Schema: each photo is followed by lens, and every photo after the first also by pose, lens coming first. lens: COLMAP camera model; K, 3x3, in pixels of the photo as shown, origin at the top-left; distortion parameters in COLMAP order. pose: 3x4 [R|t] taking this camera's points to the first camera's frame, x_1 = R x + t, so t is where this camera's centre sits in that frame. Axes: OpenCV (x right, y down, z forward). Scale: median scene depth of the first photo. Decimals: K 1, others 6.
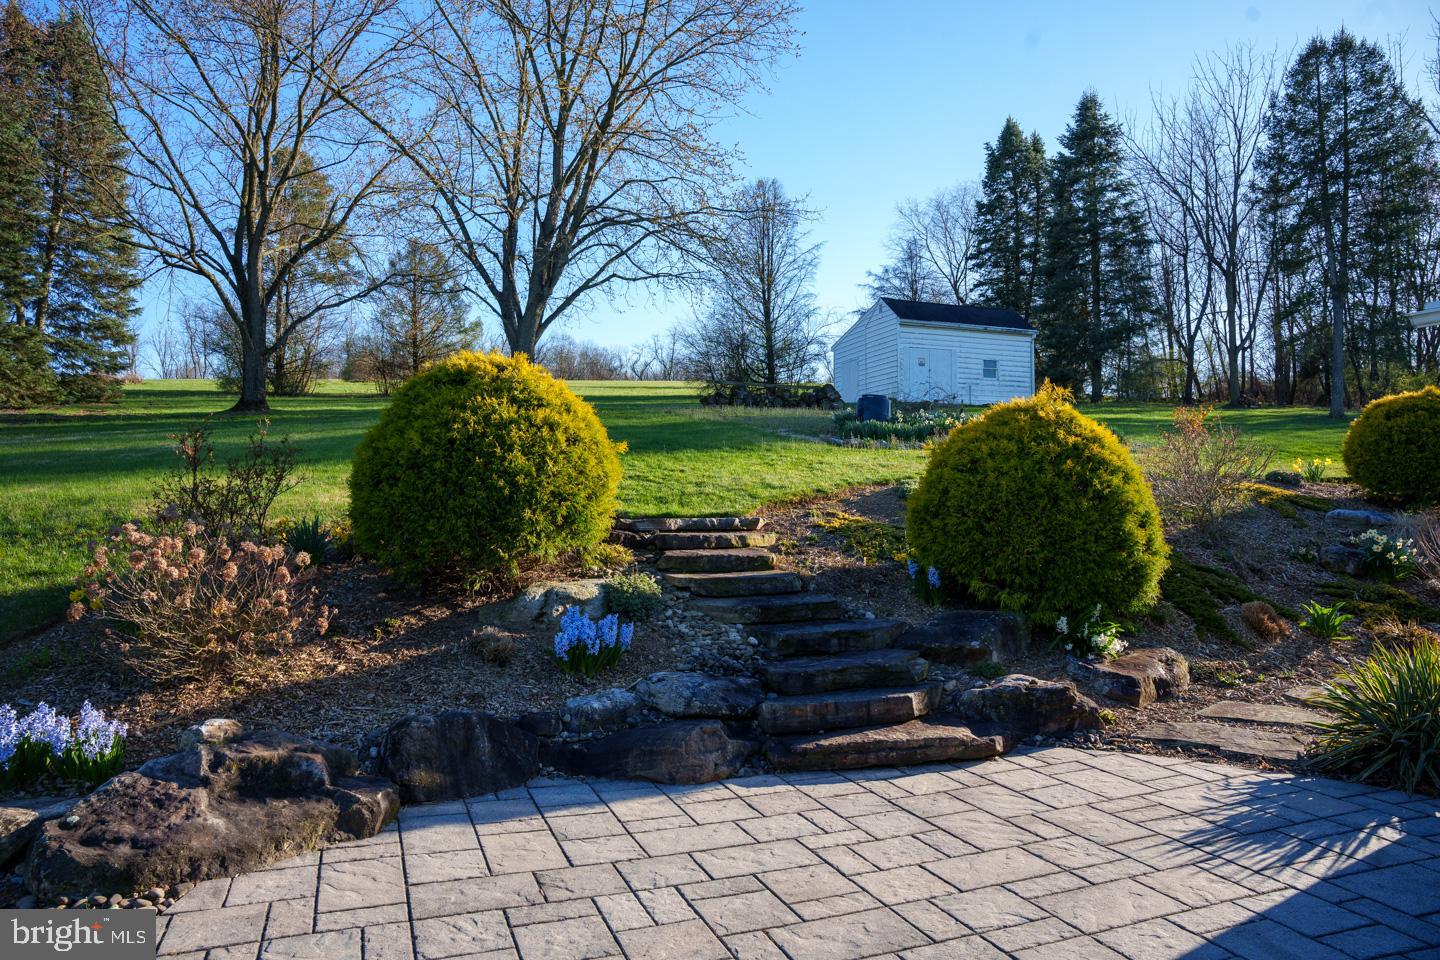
lens RADIAL K [[1021.8, 0, 721.3], [0, 1021.8, 480.6], [0, 0, 1]] dist [-0.114780, -0.002381]
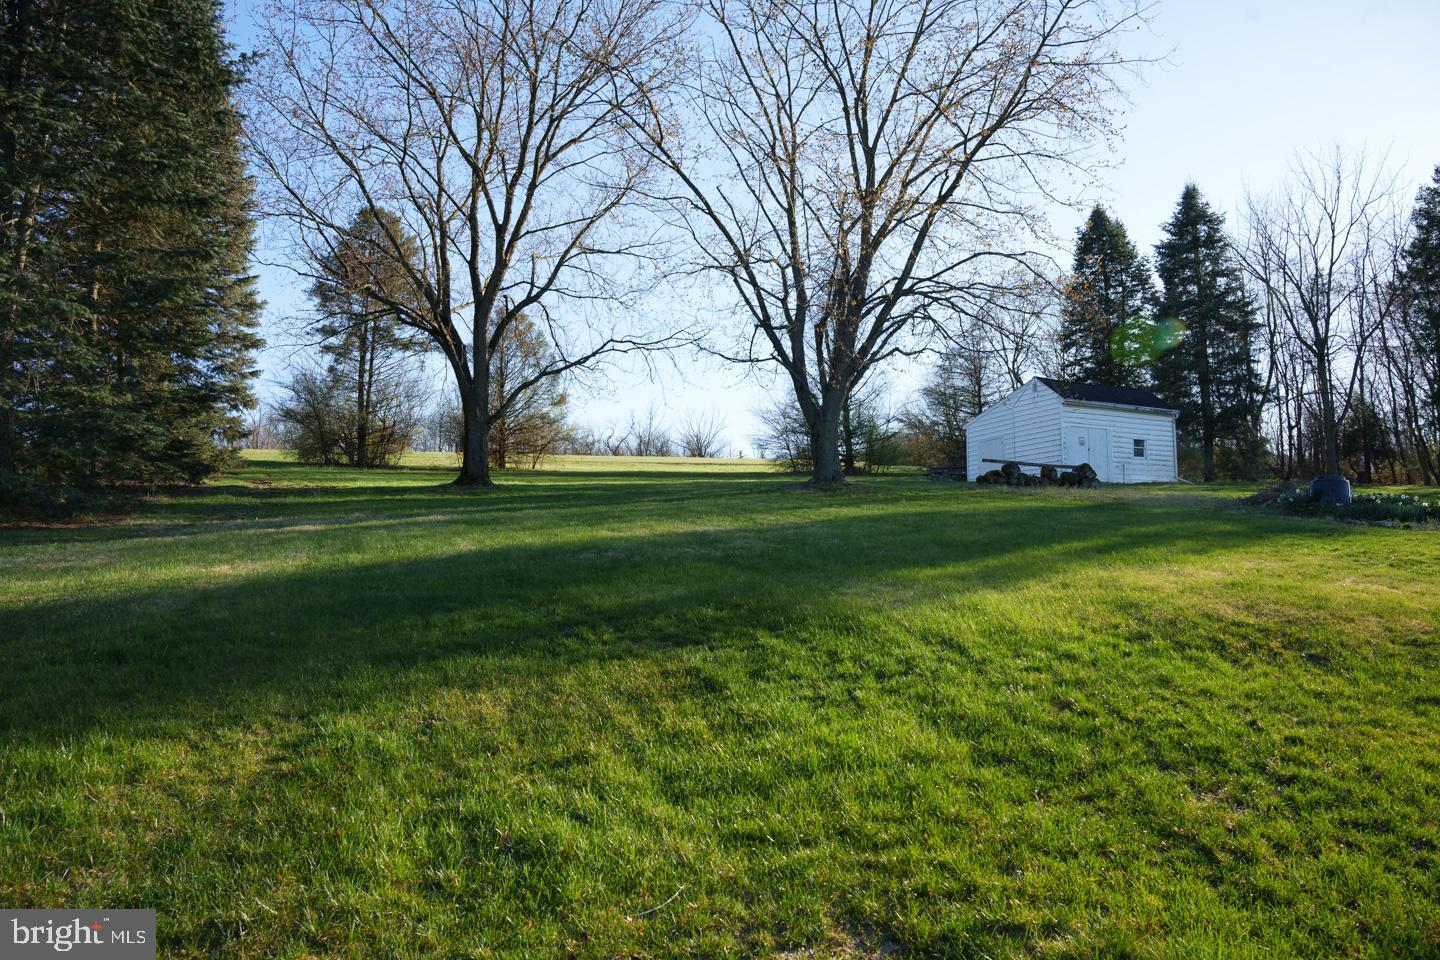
lens RADIAL K [[1021.8, 0, 720.5], [0, 1021.8, 481.0], [0, 0, 1]] dist [-0.114780, -0.002381]
pose [[0.996586, 0.005897, 0.082354, -0.251343], [0.000167, 0.997299, -0.073444, -0.004645], [-0.082565, 0.073207, 0.993893, 0.046181]]
